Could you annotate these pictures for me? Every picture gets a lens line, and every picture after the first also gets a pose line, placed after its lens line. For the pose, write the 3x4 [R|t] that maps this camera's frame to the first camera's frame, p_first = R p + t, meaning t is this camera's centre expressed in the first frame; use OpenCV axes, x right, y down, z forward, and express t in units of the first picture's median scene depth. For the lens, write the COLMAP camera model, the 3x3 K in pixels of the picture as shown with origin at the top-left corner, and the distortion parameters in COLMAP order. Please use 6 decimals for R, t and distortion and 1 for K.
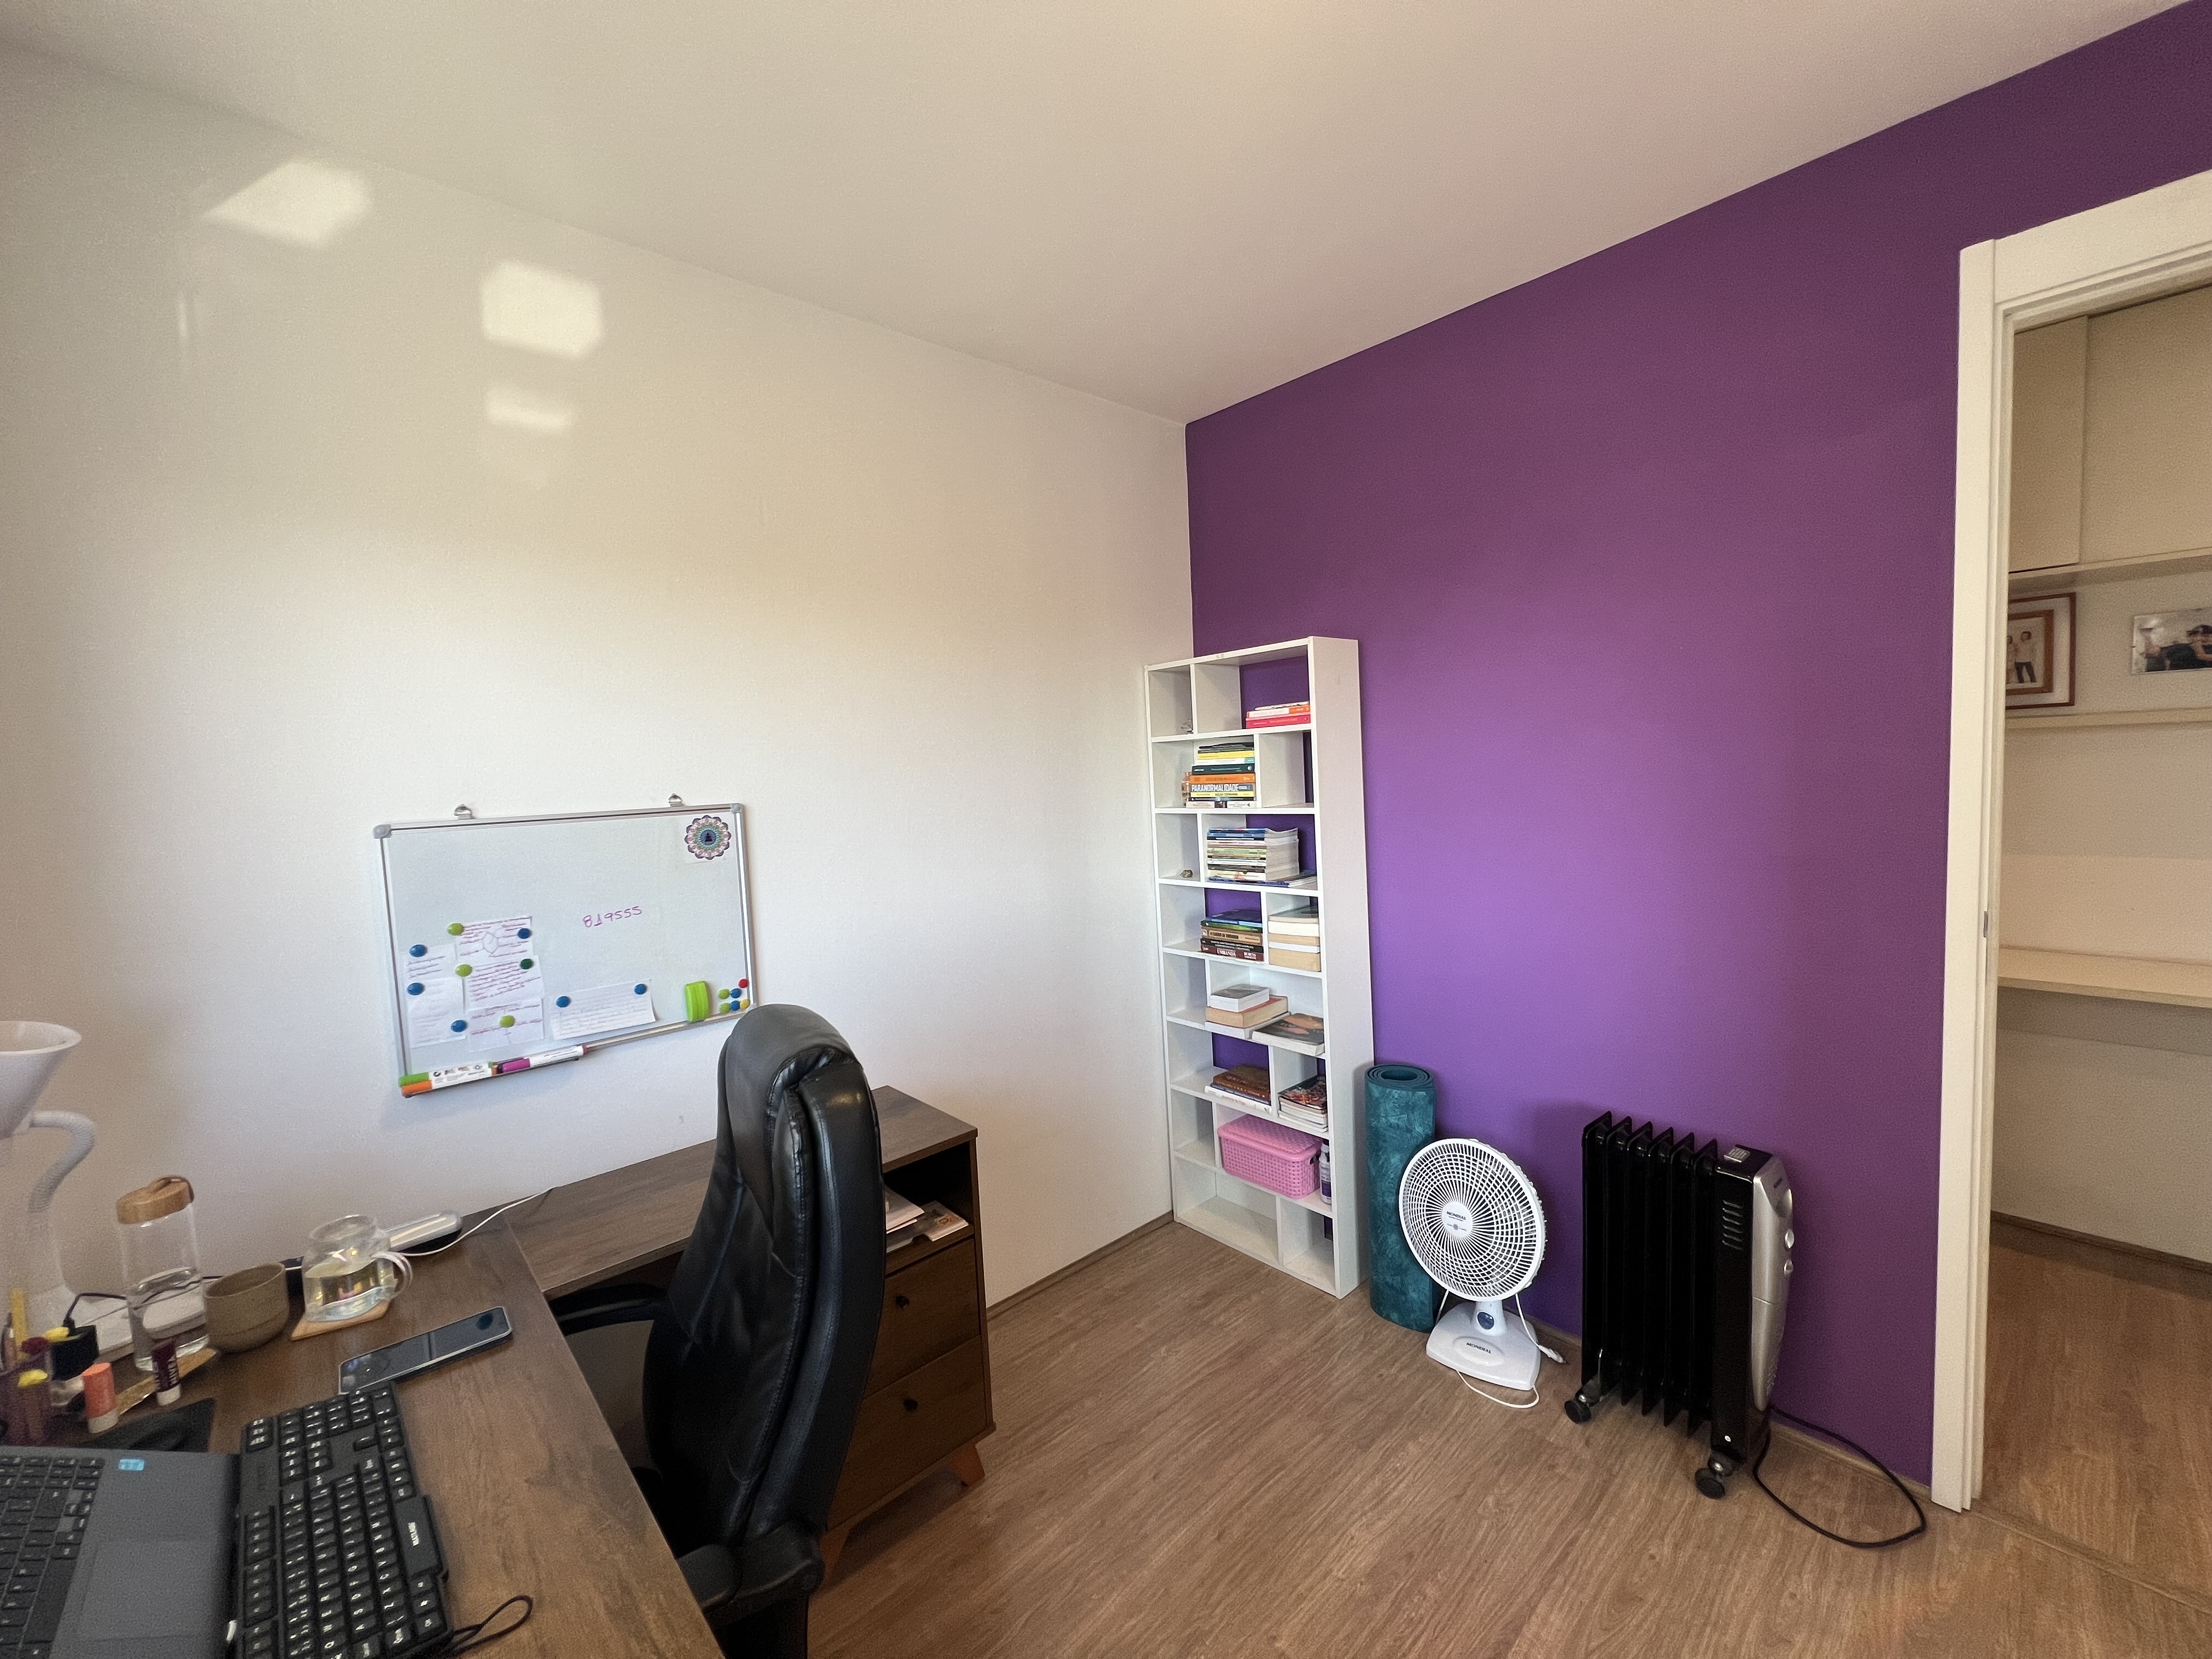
lens RADIAL K [[881.7, 0, 1110.1], [0, 881.7, 821.0], [0, 0, 1]] dist [-0.002895, 0.000713]
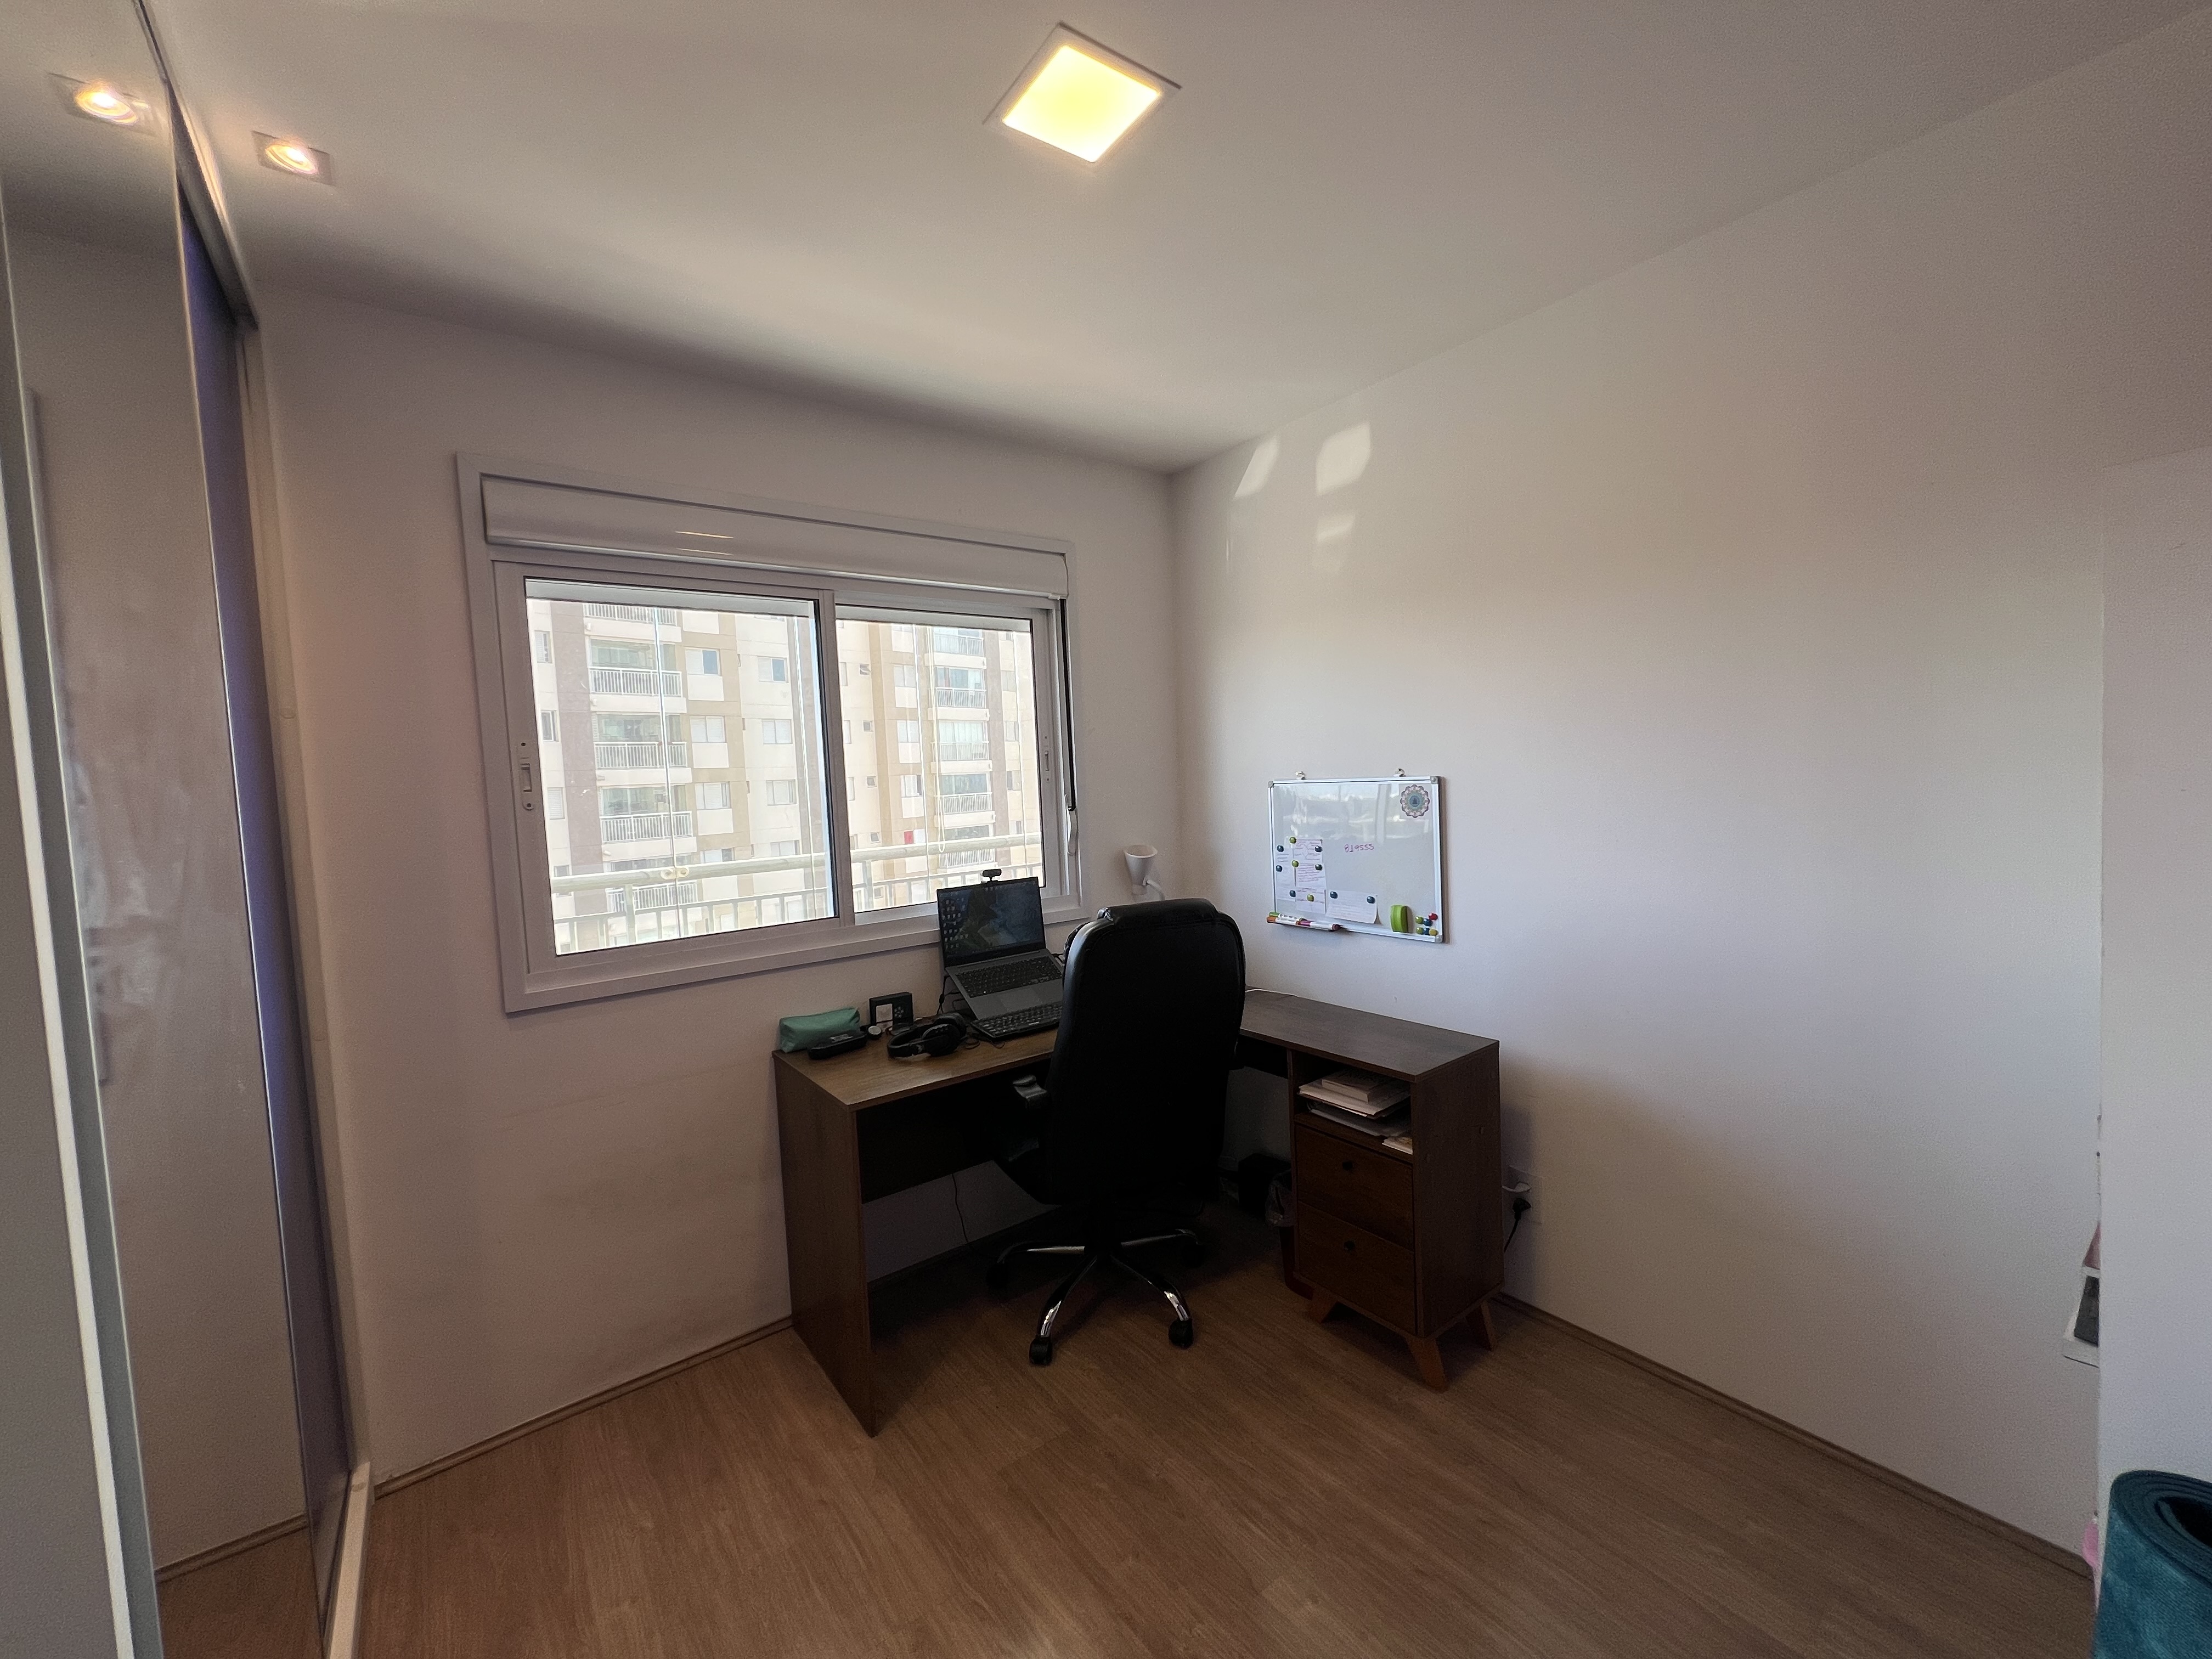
lens RADIAL K [[881.7, 0, 1096.6], [0, 881.7, 824.5], [0, 0, 1]] dist [-0.002895, 0.000713]
pose [[-0.091329, 0.104885, -0.990282, 1.039304], [-0.015089, 0.994178, 0.106689, -0.092574], [0.995706, 0.024686, -0.089215, 0.729722]]
